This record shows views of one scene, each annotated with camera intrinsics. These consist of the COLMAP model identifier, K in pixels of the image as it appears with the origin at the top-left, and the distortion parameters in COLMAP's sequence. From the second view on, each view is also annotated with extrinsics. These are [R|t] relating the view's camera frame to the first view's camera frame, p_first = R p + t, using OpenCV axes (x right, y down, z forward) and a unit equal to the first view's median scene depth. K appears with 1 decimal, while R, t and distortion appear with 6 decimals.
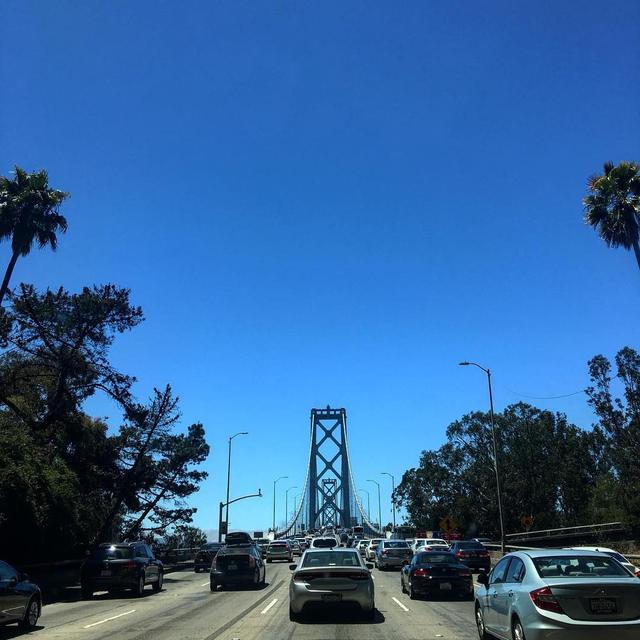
lens RADIAL K [[665.4, 0, 320.0], [0, 665.4, 320.0], [0, 0, 1]] dist [0.000406, -0.002634]
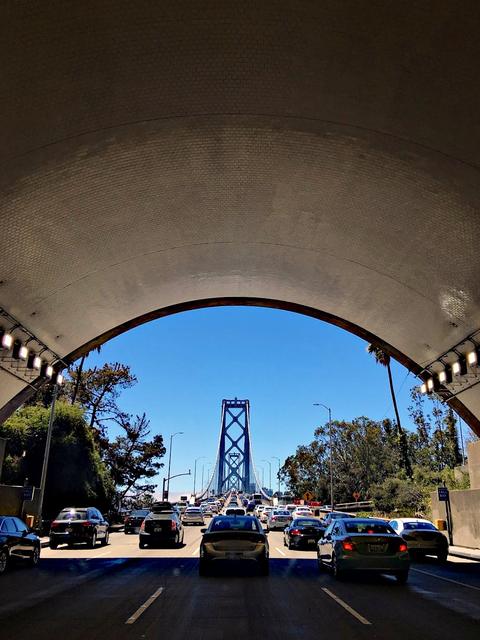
lens RADIAL K [[525.9, 0, 251.5], [0, 525.9, 320.6], [0, 0, 1]] dist [0.000495, -0.004365]
pose [[0.998576, 0.038774, 0.036636, -0.003903], [-0.038306, 0.999176, -0.013392, -0.059934], [-0.037125, 0.011970, 0.999239, -0.168834]]
